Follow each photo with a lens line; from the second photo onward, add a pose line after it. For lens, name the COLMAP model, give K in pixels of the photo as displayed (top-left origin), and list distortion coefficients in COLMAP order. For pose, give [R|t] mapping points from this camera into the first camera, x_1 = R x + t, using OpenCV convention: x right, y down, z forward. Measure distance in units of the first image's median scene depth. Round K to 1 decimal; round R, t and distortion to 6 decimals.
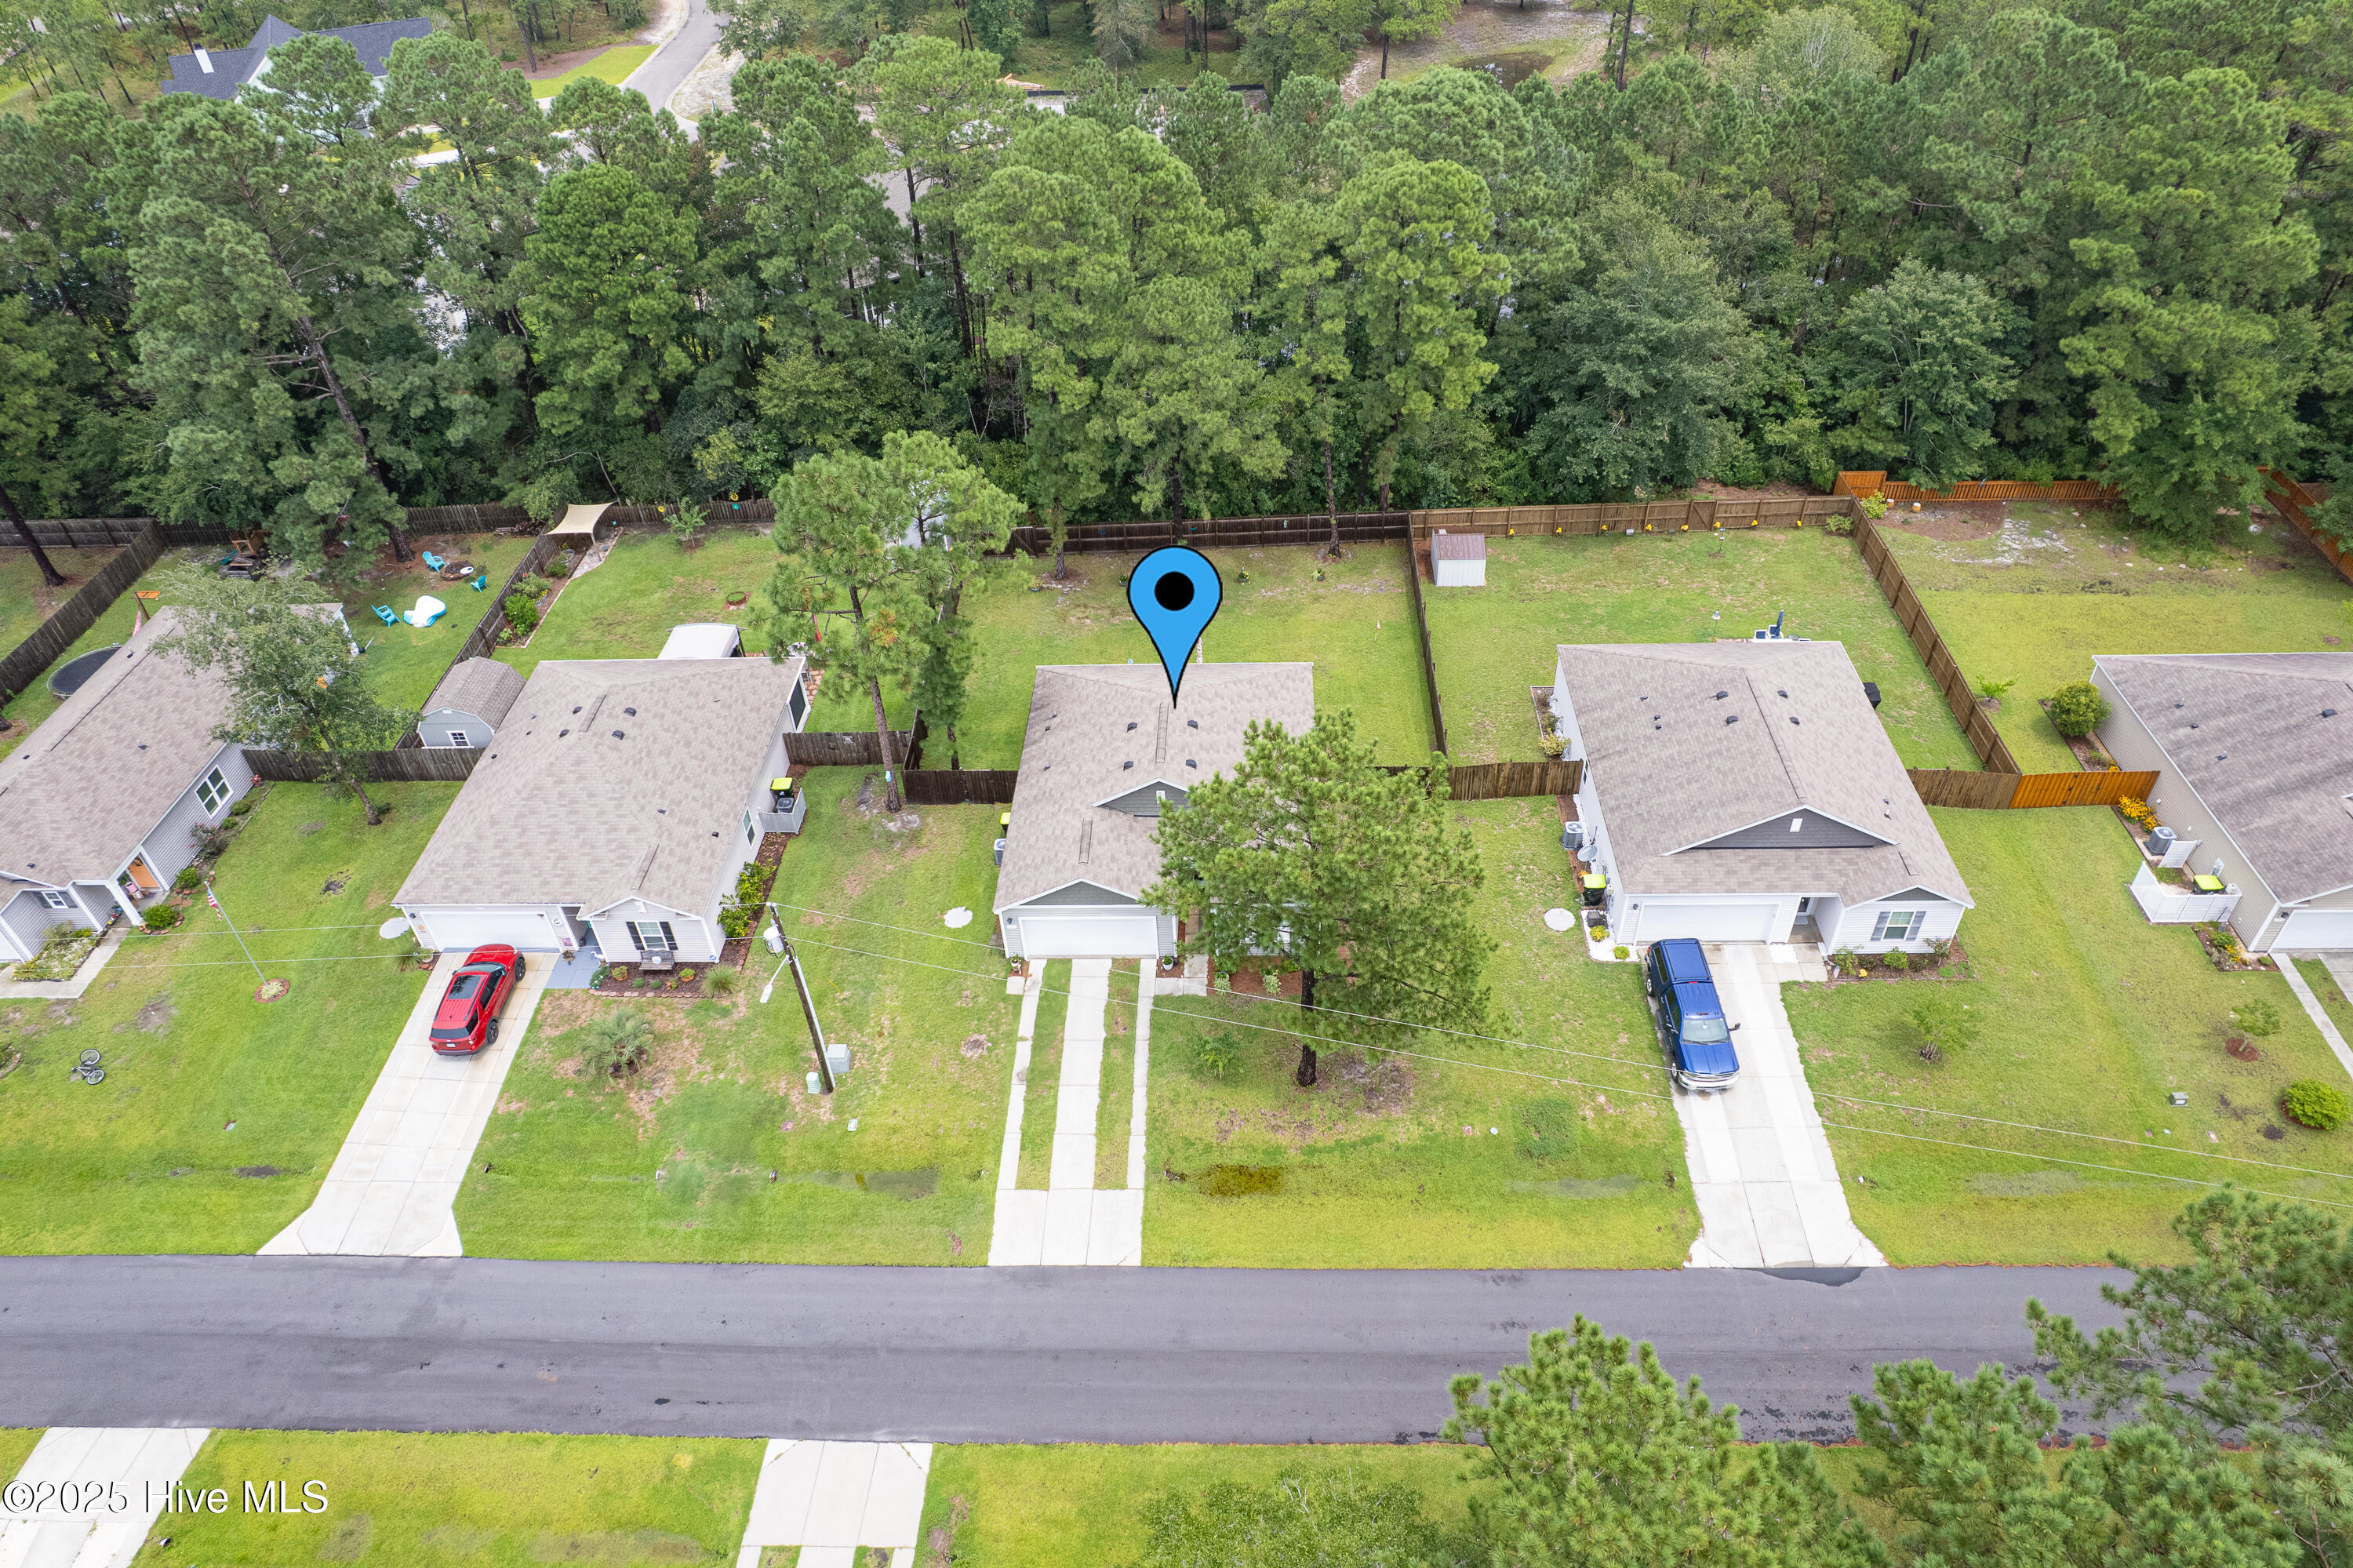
lens RADIAL K [[1497.9, 0, 1176.5], [0, 1497.9, 784.0], [0, 0, 1]] dist [-0.038144, 0.002911]
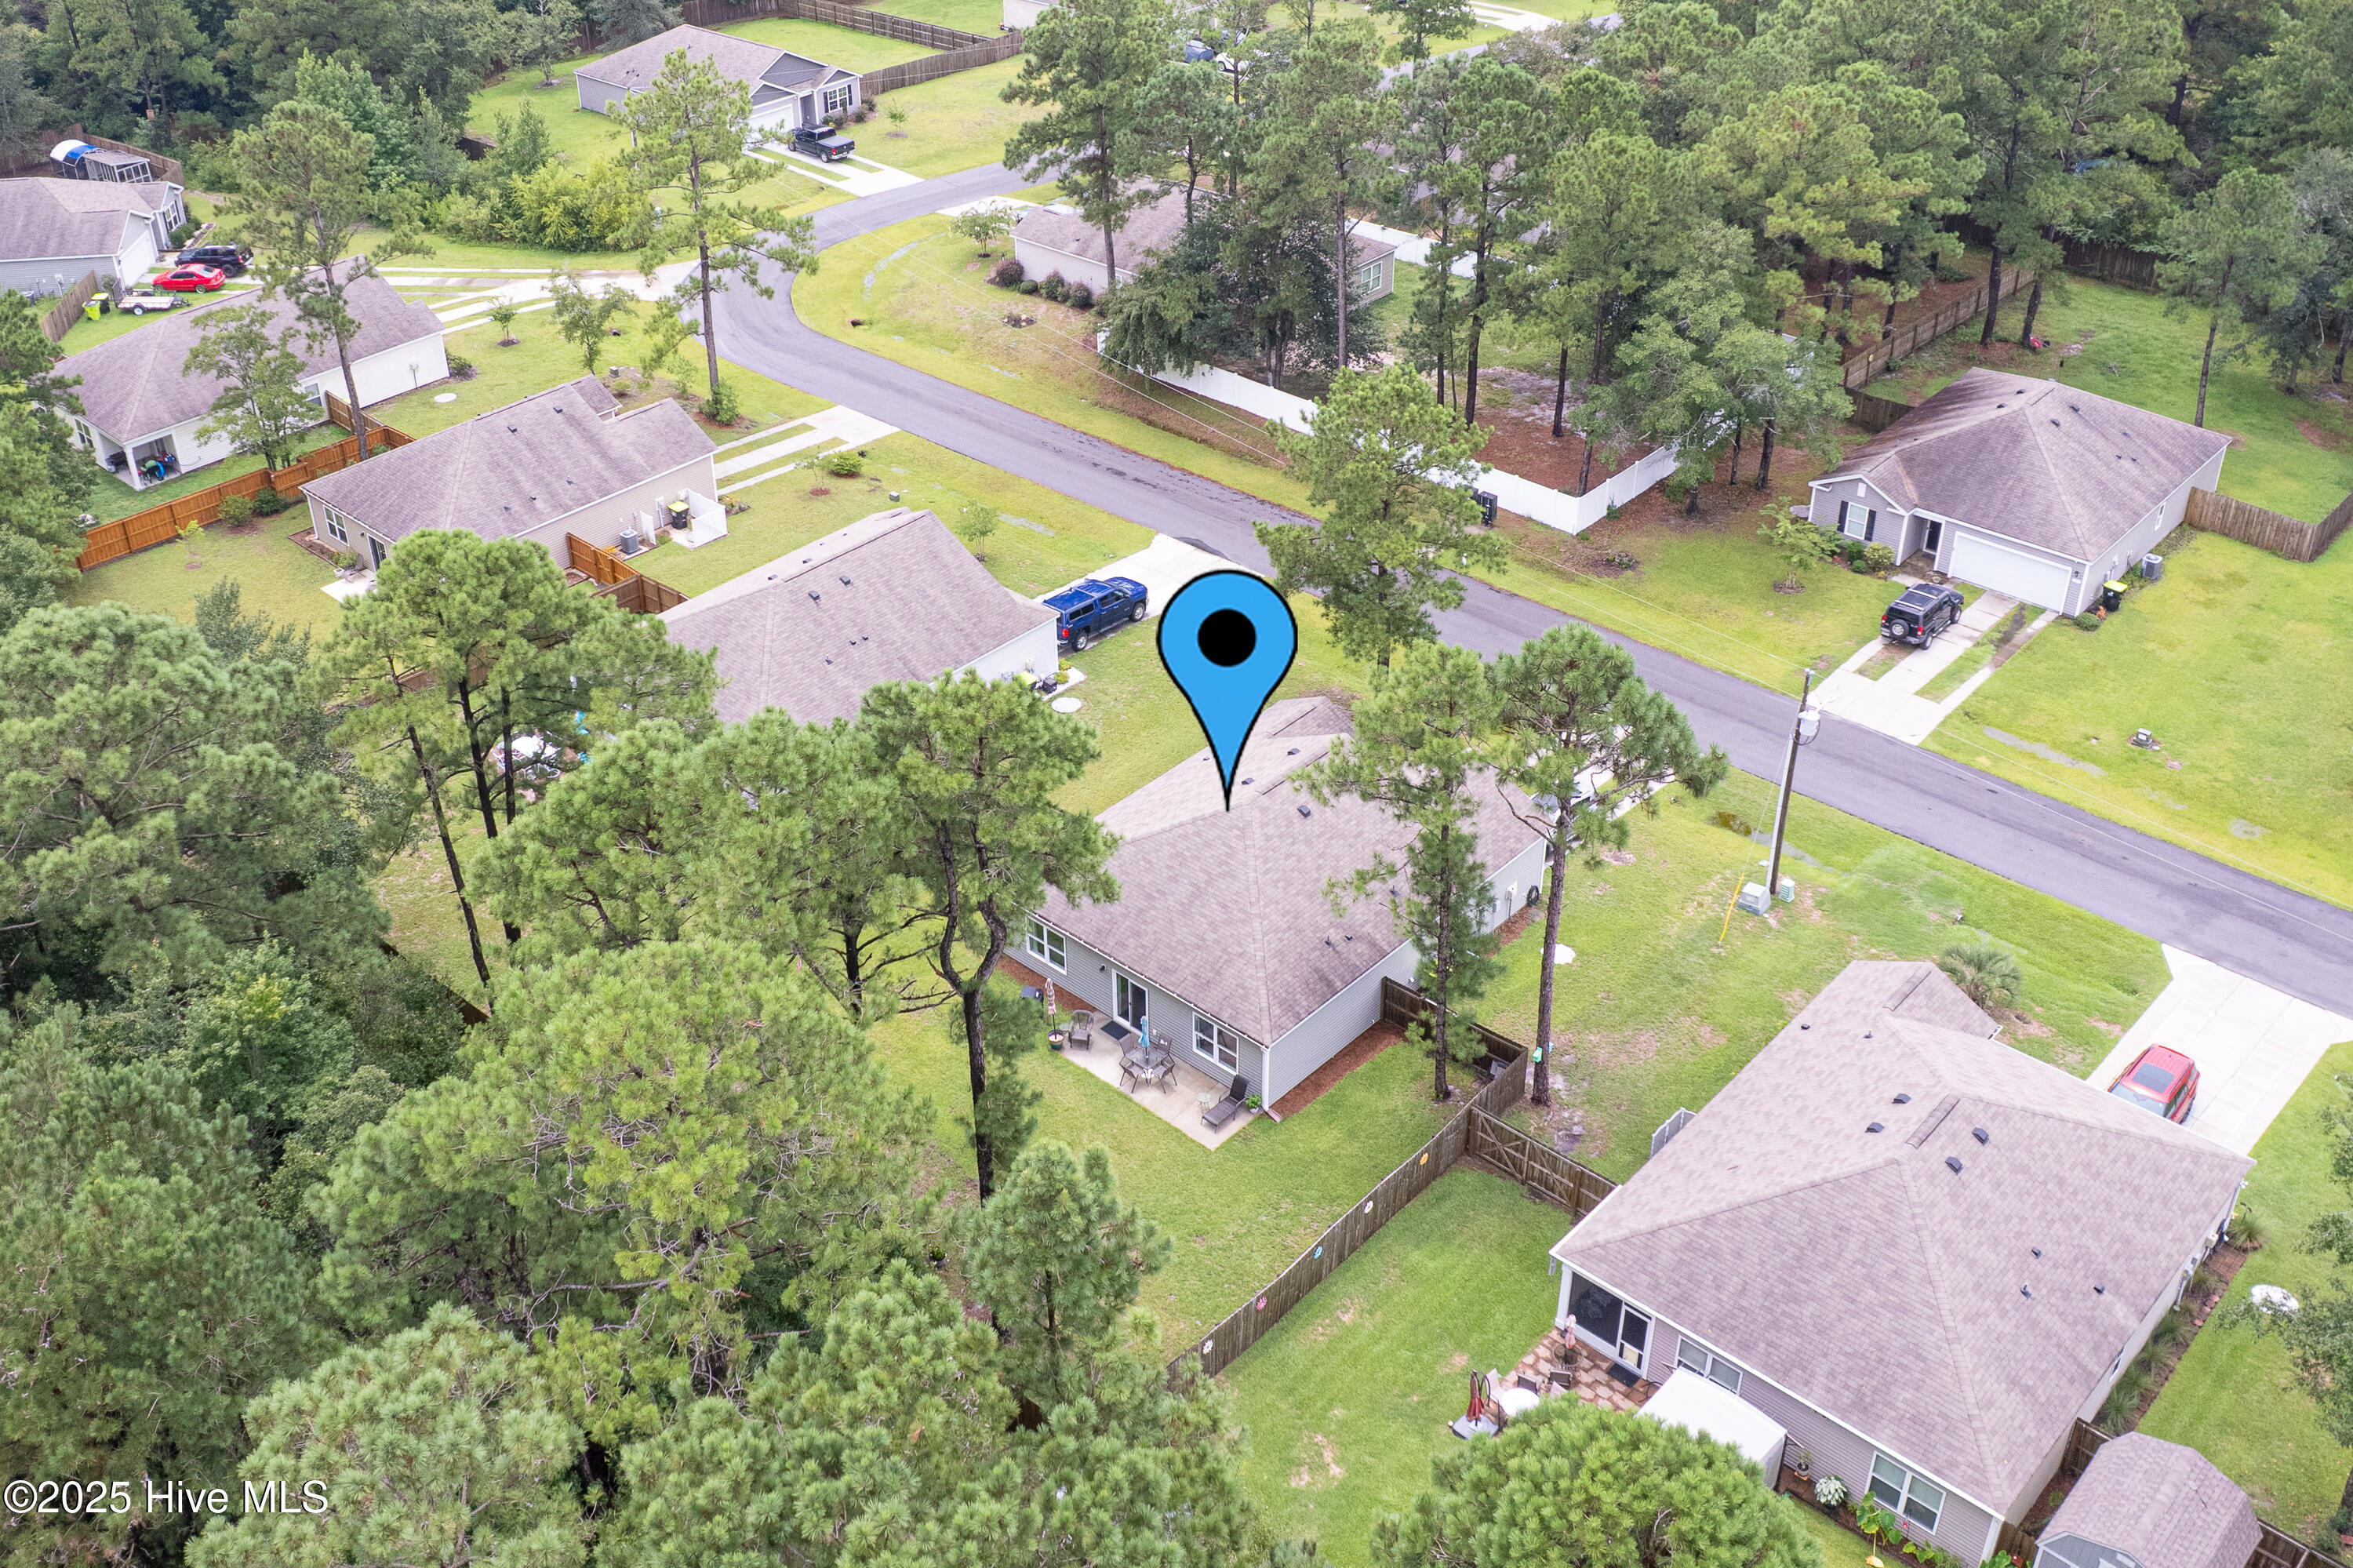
lens RADIAL K [[2142.8, 0, 1176.5], [0, 2142.8, 784.0], [0, 0, 1]] dist [-0.038518, 0.001286]
pose [[-0.739074, -0.323624, 0.590794, -0.623342], [0.484257, 0.354405, 0.799933, -0.922727], [-0.468258, 0.877305, -0.105214, 1.042741]]
